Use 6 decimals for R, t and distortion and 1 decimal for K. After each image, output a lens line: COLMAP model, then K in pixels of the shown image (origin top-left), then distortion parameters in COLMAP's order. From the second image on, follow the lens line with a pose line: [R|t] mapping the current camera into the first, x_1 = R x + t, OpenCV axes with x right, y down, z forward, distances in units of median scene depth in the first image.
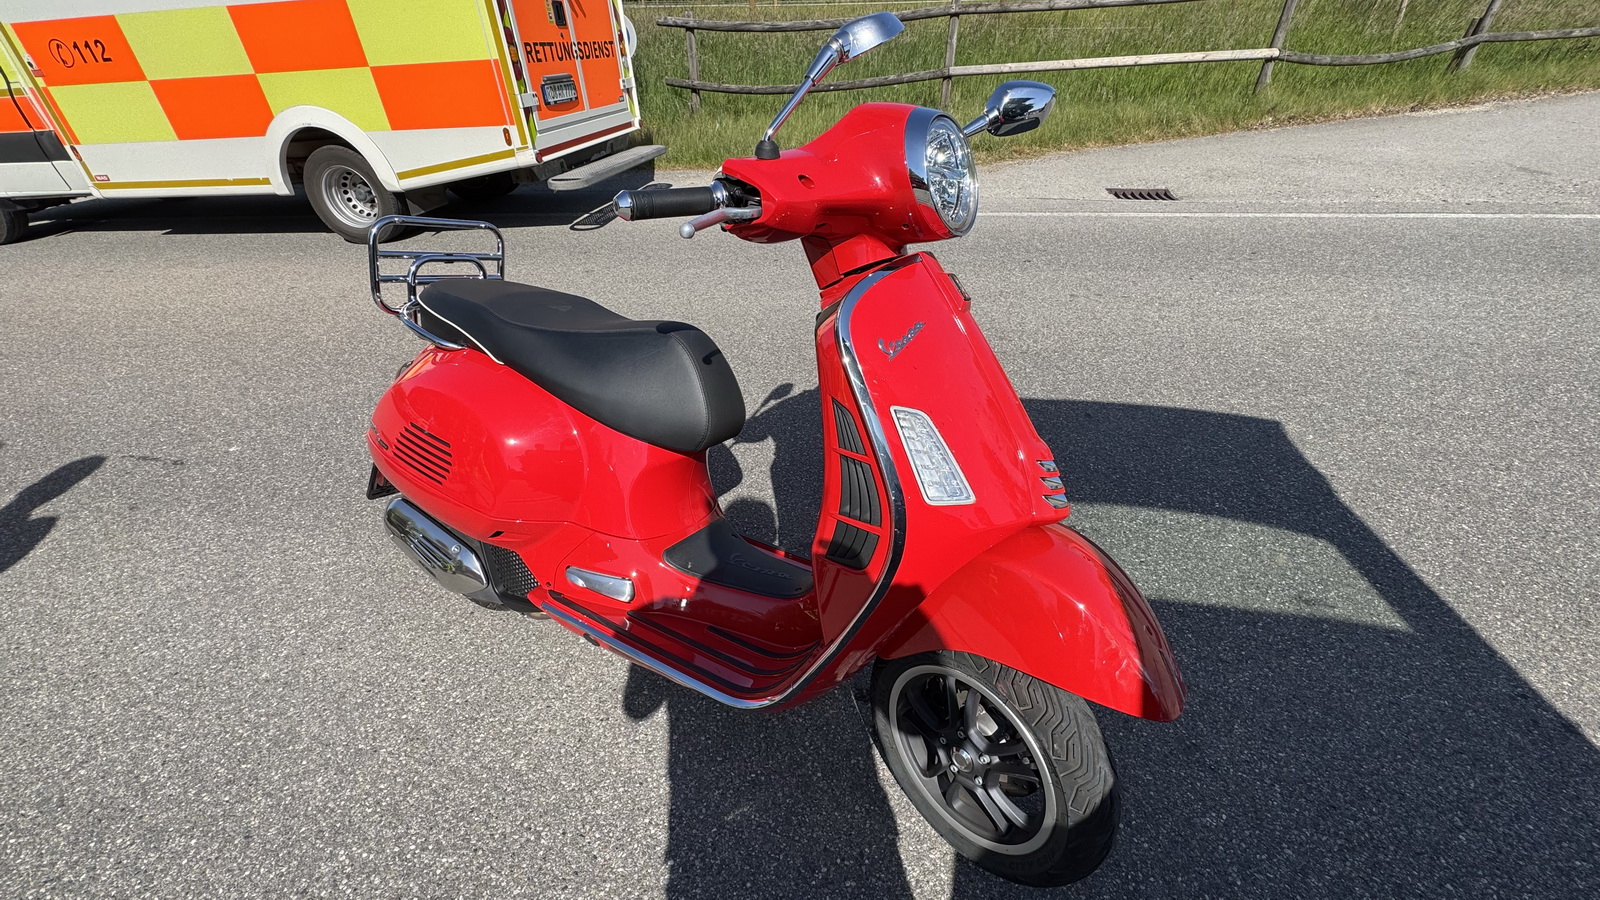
lens RADIAL K [[638.8, 0, 800.0], [0, 638.8, 450.0], [0, 0, 1]] dist [-0.003678, -0.000210]
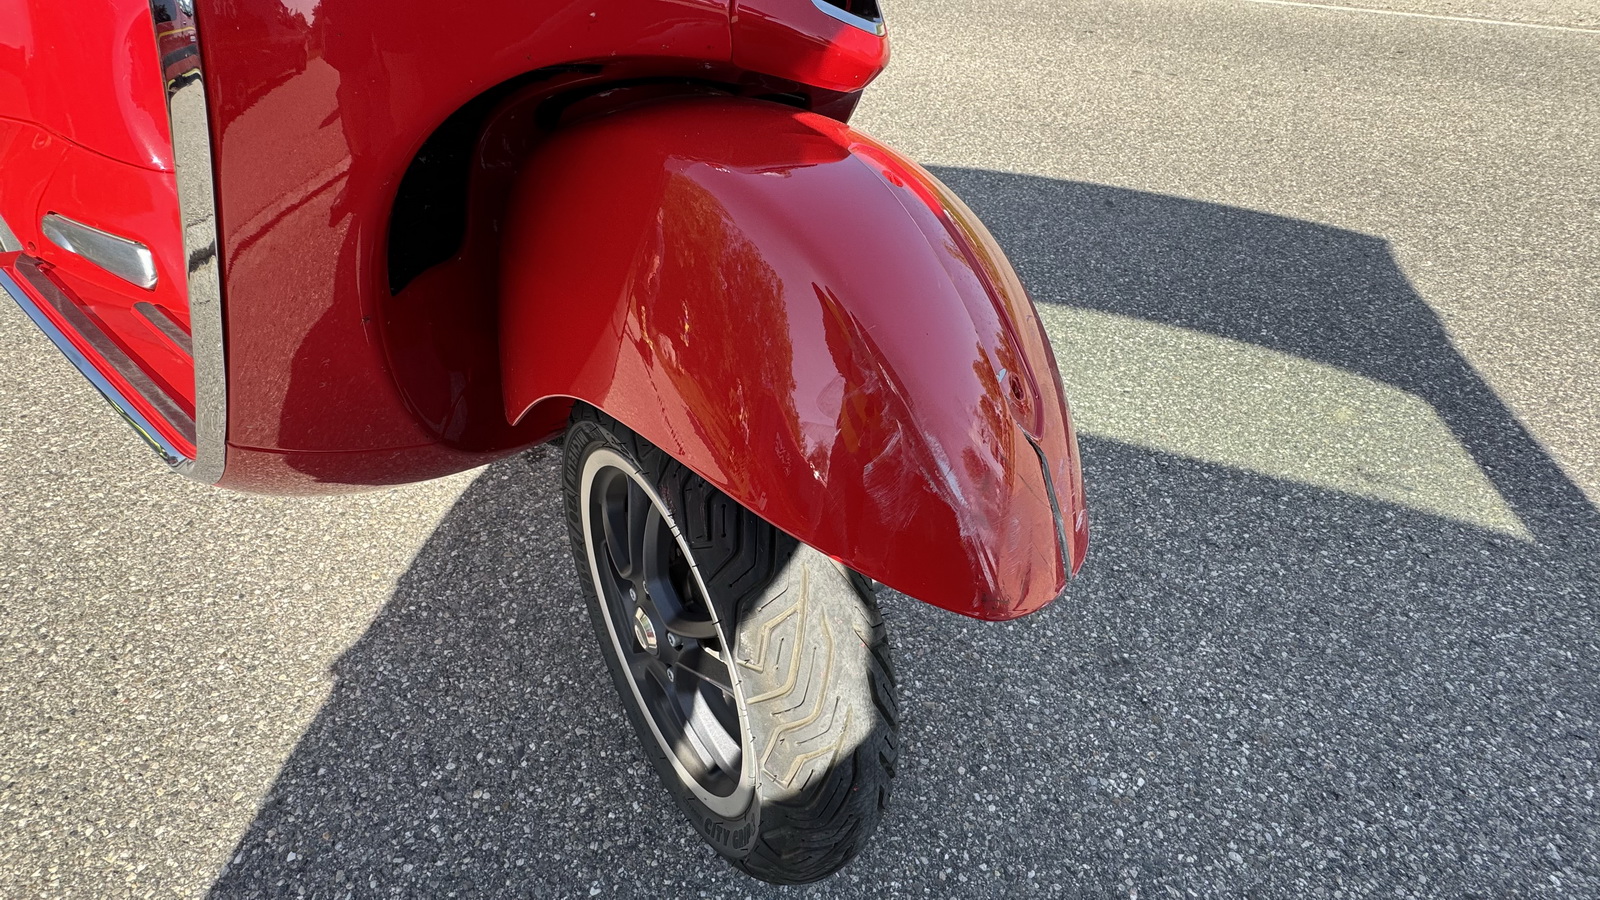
lens RADIAL K [[638.8, 0, 800.0], [0, 638.8, 450.0], [0, 0, 1]] dist [-0.003678, -0.000210]
pose [[0.991364, 0.127908, -0.028924, 0.270859], [-0.118834, 0.969505, 0.214332, 0.155981], [0.055456, -0.209044, 0.976333, 0.385546]]
